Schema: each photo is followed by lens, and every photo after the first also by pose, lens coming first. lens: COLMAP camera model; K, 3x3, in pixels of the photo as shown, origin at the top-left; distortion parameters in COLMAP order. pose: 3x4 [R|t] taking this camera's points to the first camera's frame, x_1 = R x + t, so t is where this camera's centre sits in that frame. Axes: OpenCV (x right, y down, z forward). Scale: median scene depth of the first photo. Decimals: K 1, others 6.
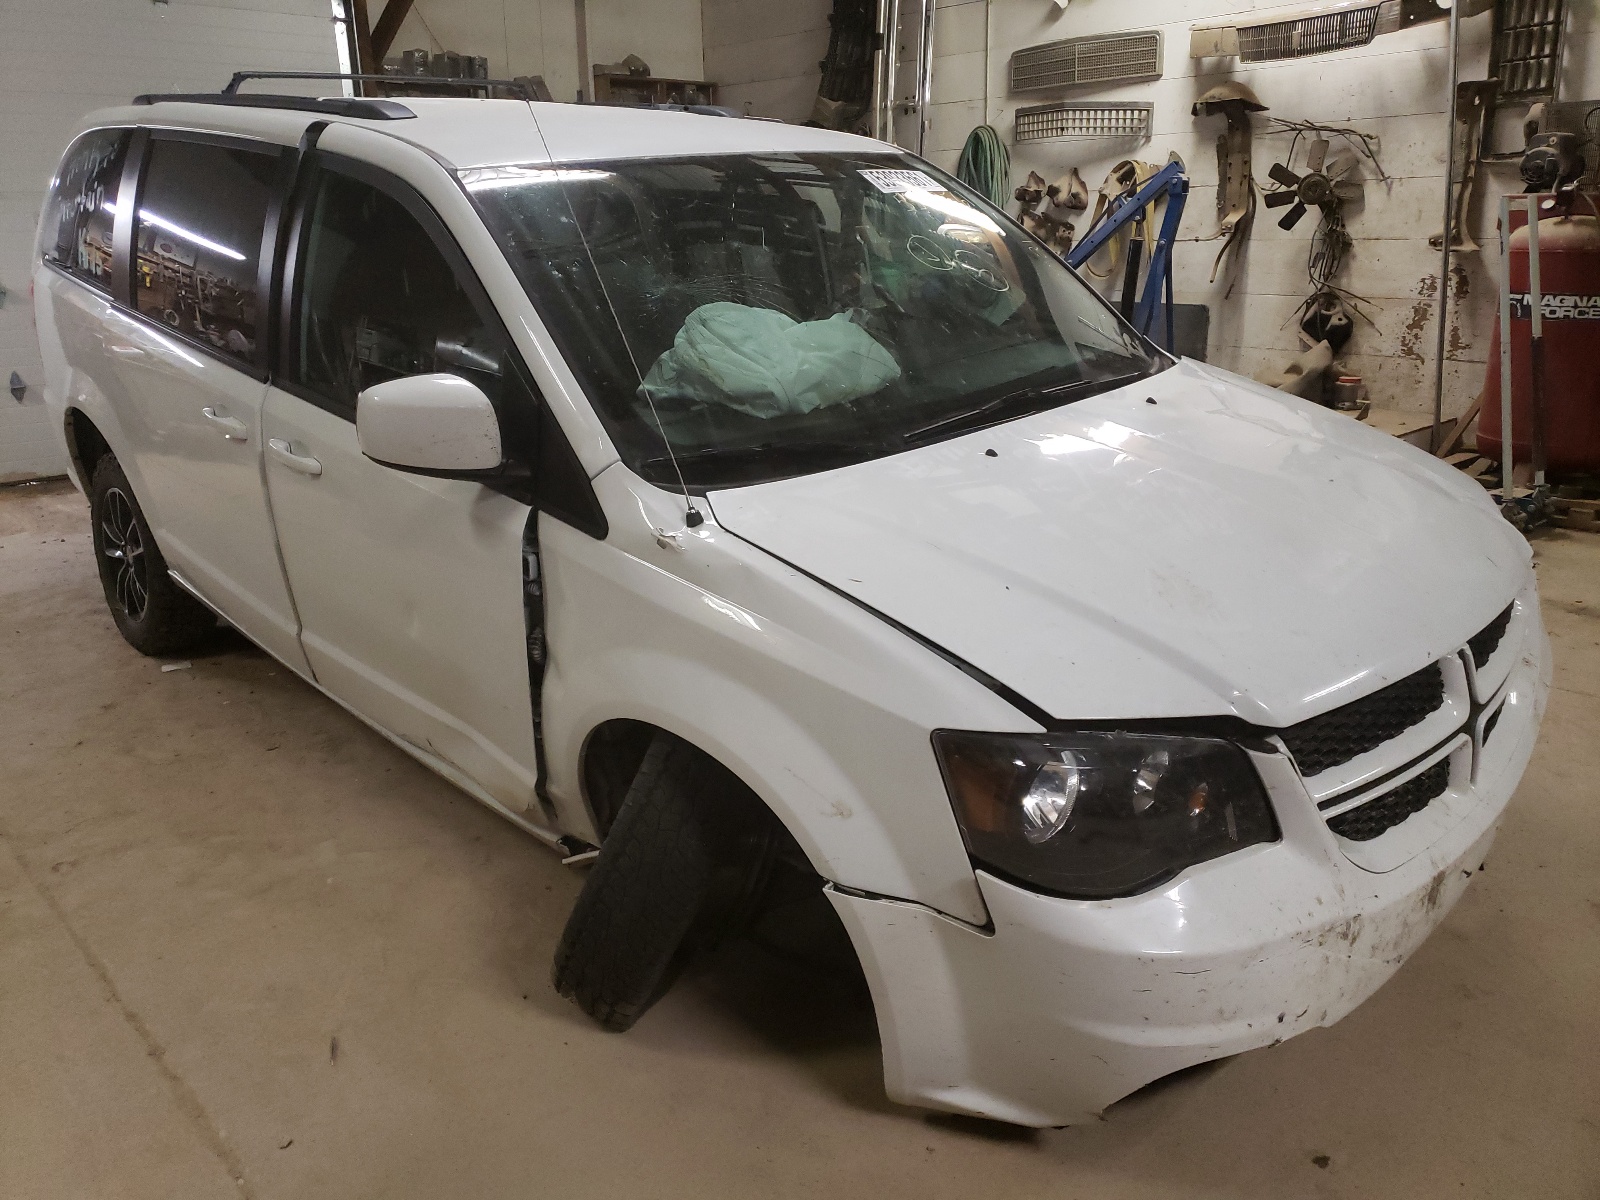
lens RADIAL K [[1399.3, 0, 799.8], [0, 1399.3, 599.4], [0, 0, 1]] dist [0.014020, 0.020105]
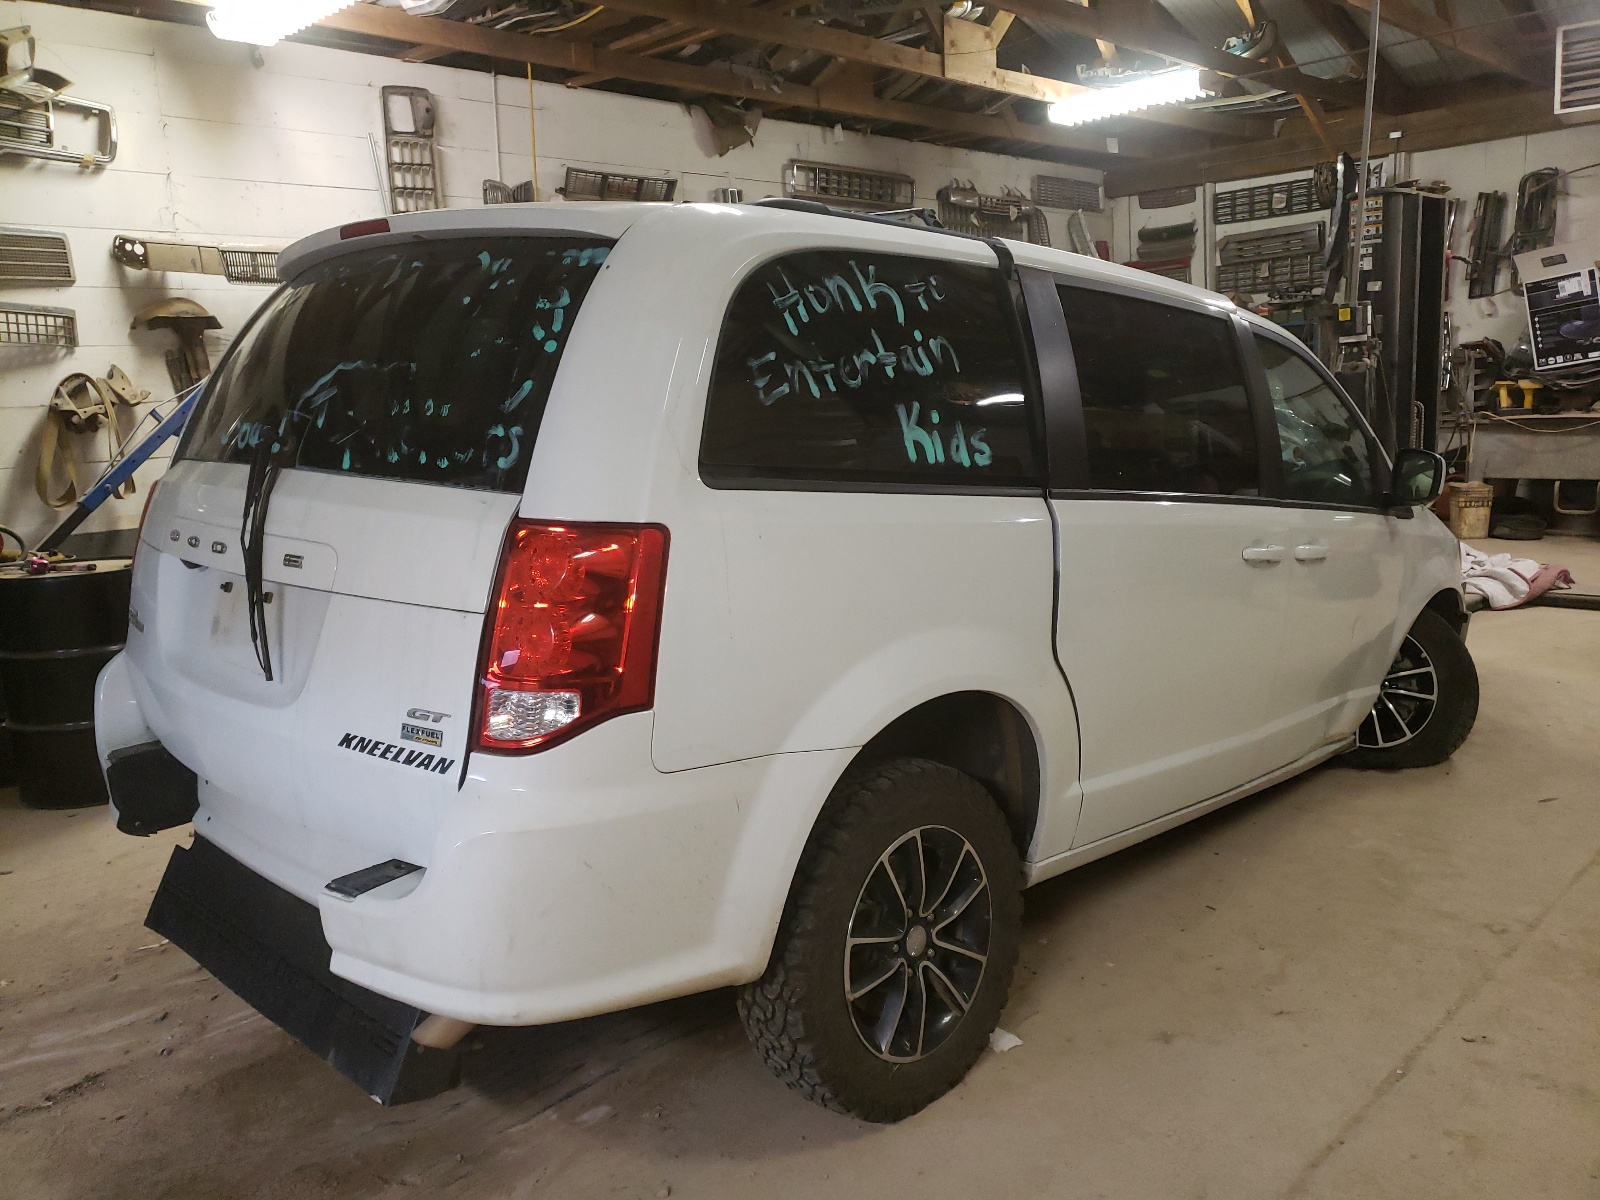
lens RADIAL K [[1399.3, 0, 800.1], [0, 1399.3, 600.5], [0, 0, 1]] dist [0.014020, 0.020105]
pose [[-0.145564, -0.118587, 0.982216, -0.699866], [0.299692, 0.940860, 0.158008, -0.185912], [-0.942866, 0.317362, -0.101416, 0.718012]]
